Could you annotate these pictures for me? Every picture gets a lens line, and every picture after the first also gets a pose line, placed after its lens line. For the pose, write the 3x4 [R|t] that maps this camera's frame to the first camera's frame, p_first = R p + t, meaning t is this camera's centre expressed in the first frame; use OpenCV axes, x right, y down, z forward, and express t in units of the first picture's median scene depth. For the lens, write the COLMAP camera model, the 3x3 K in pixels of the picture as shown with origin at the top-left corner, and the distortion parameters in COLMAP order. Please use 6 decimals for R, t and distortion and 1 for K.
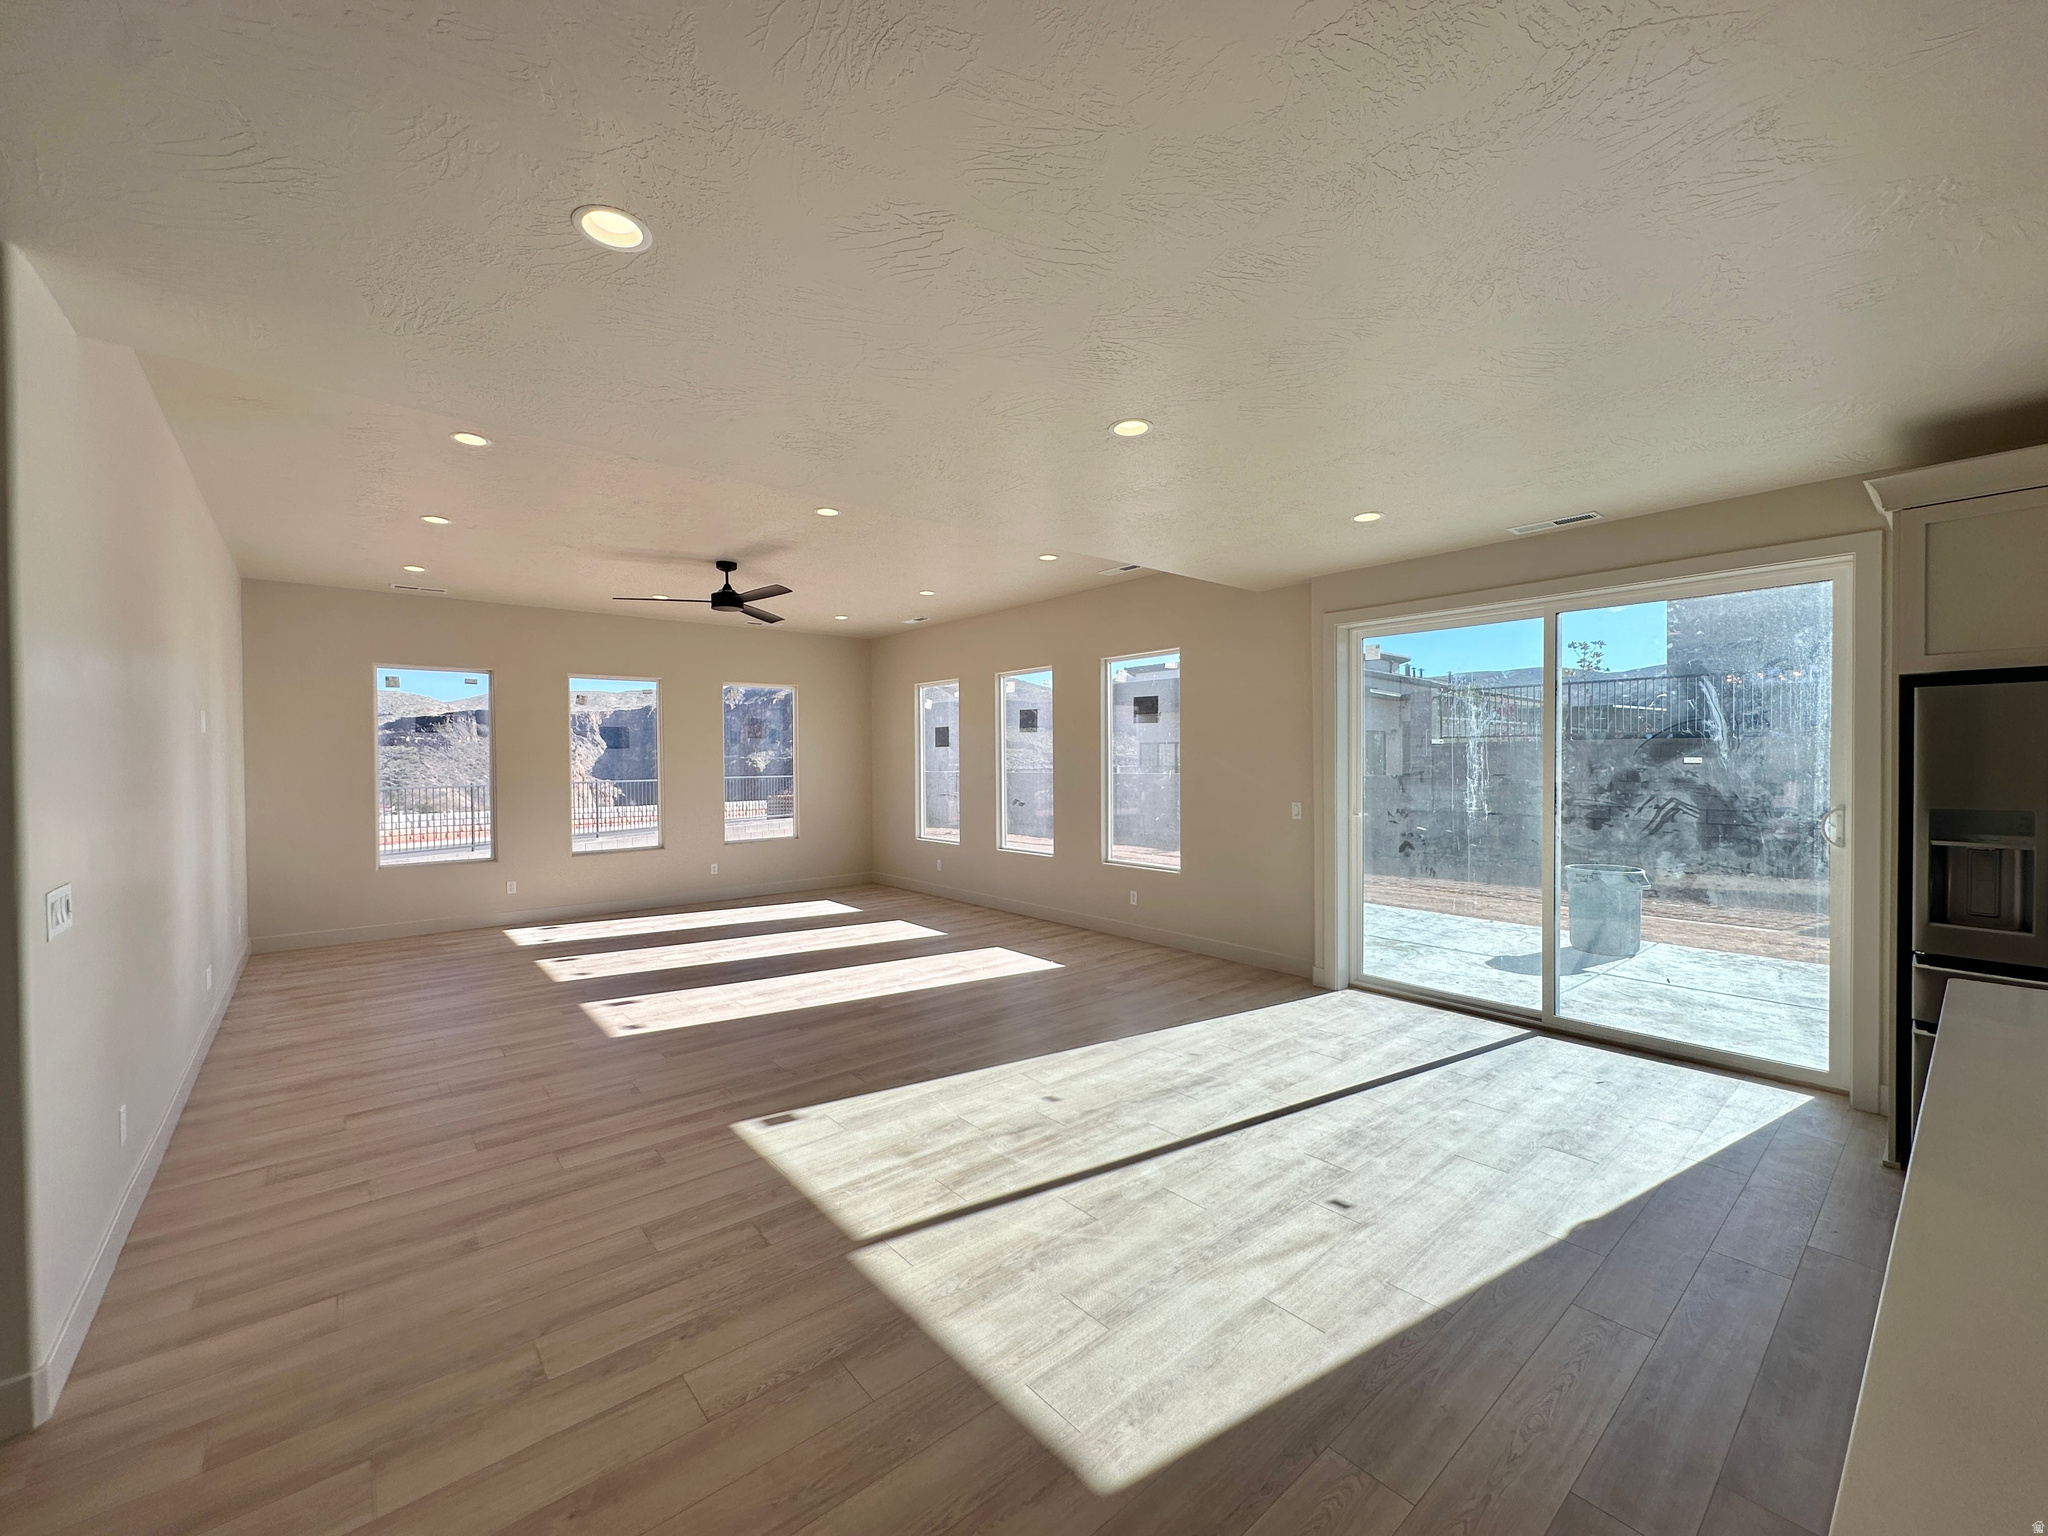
lens RADIAL K [[820.2, 0, 1024.0], [0, 820.2, 768.0], [0, 0, 1]] dist [-0.002674, 0.000529]
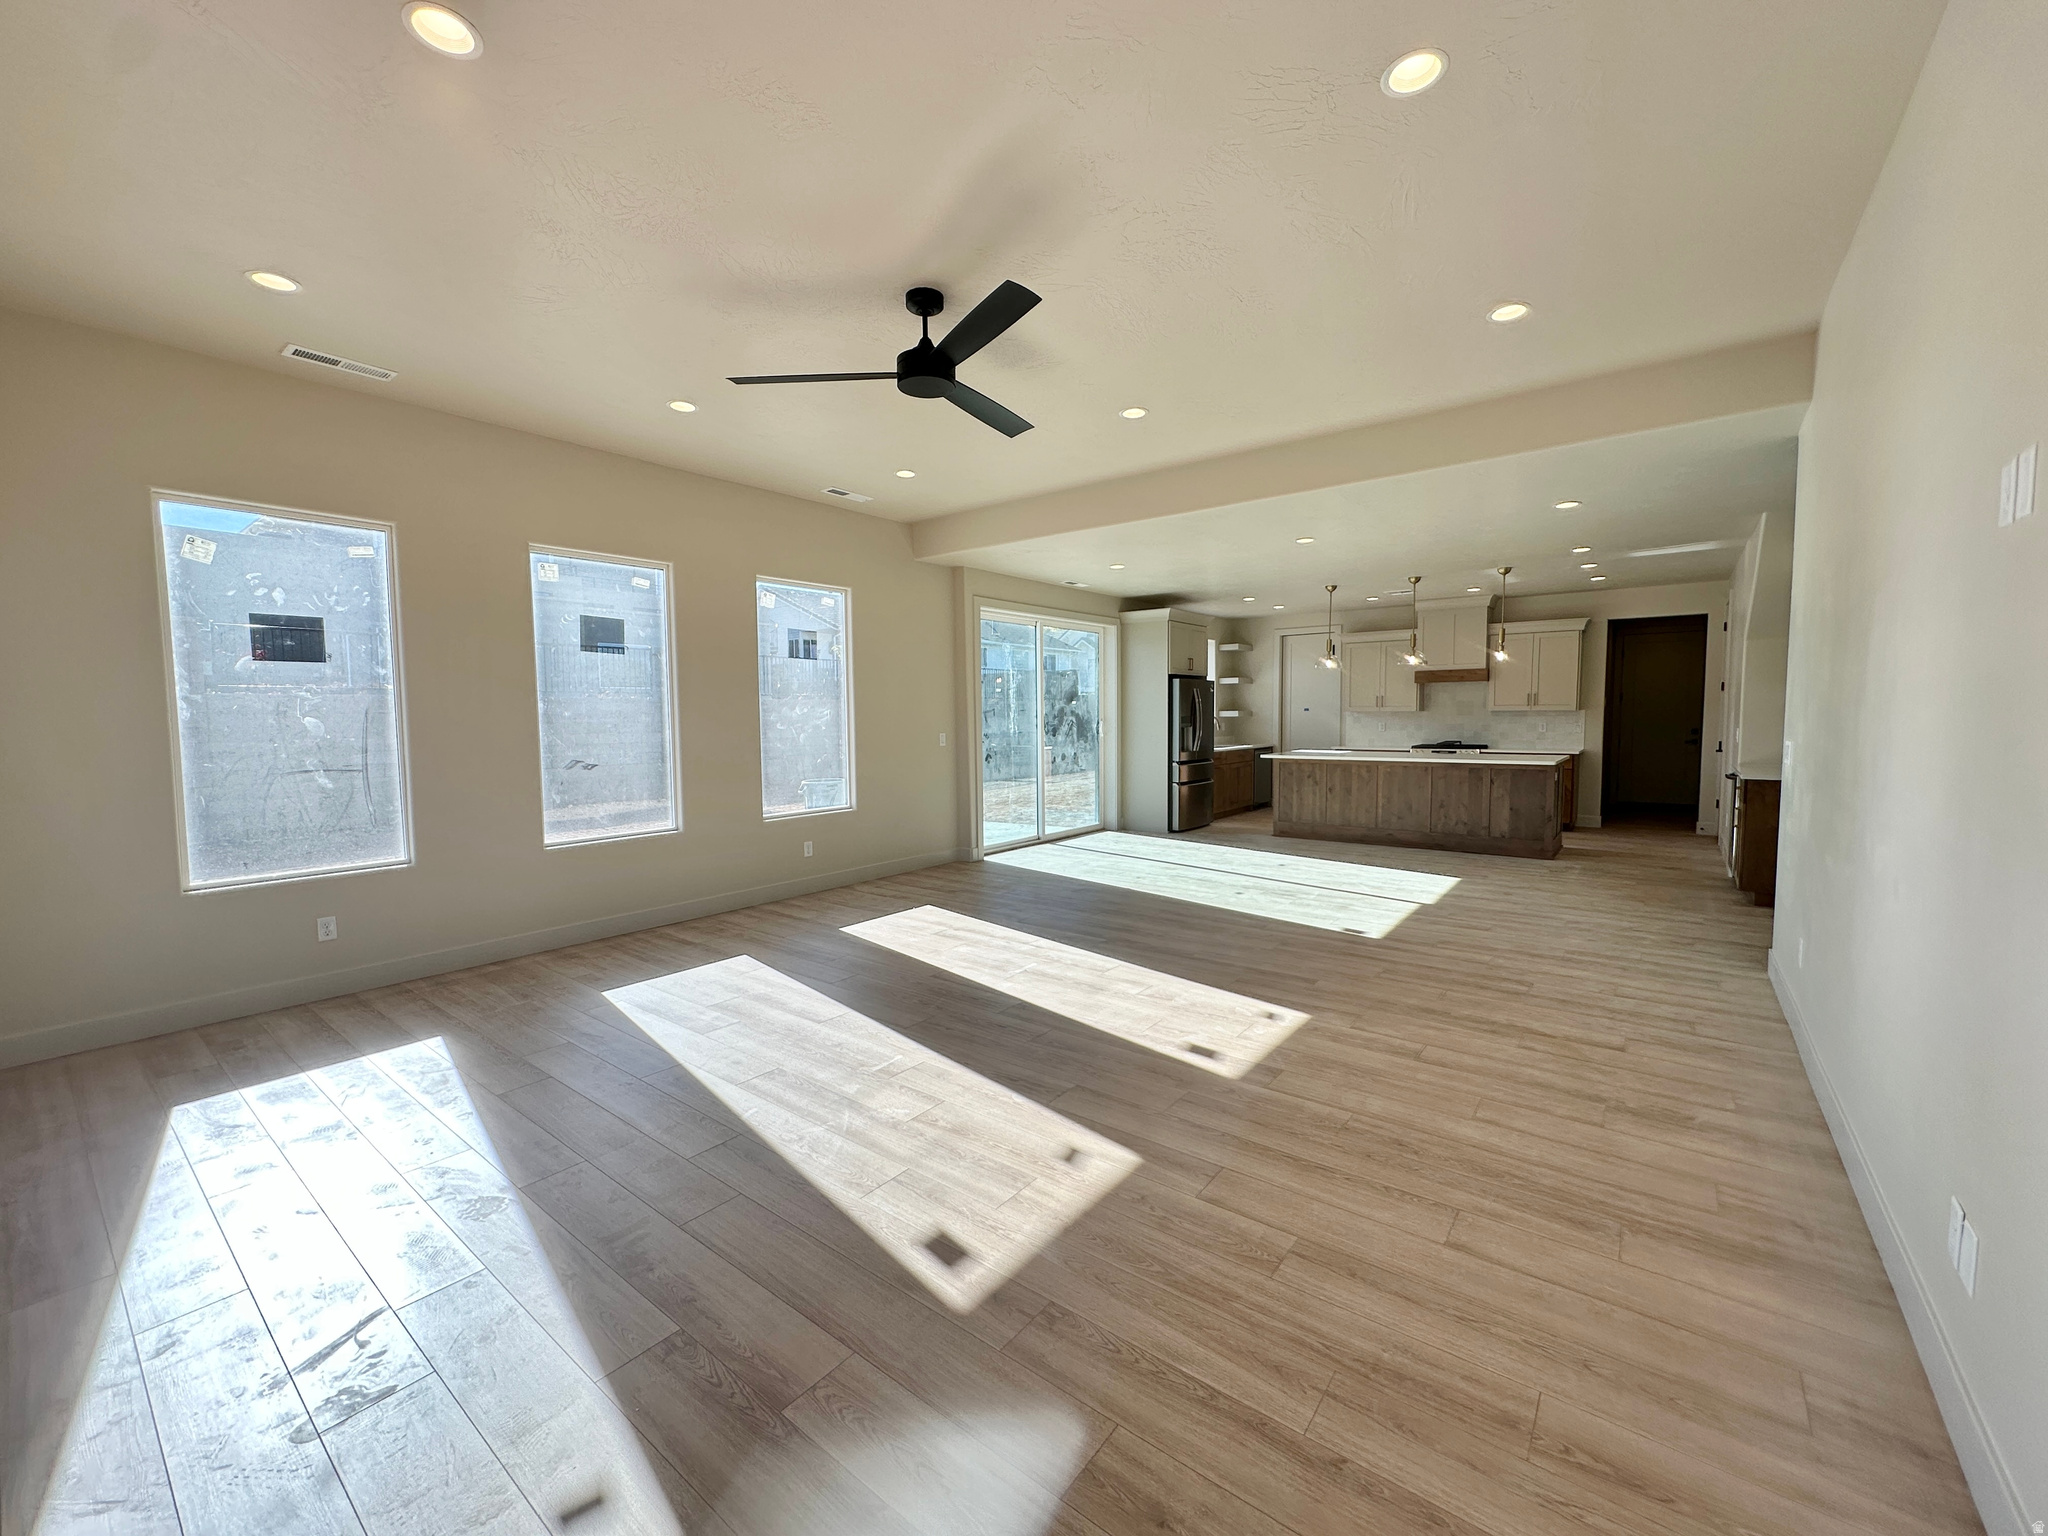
lens RADIAL K [[820.2, 0, 1024.0], [0, 820.2, 768.0], [0, 0, 1]] dist [-0.002674, 0.000529]
pose [[-0.204696, -0.054591, 0.977302, -1.218031], [0.023755, 0.997872, 0.060716, 0.026356], [-0.978537, 0.035644, -0.202963, 1.423185]]
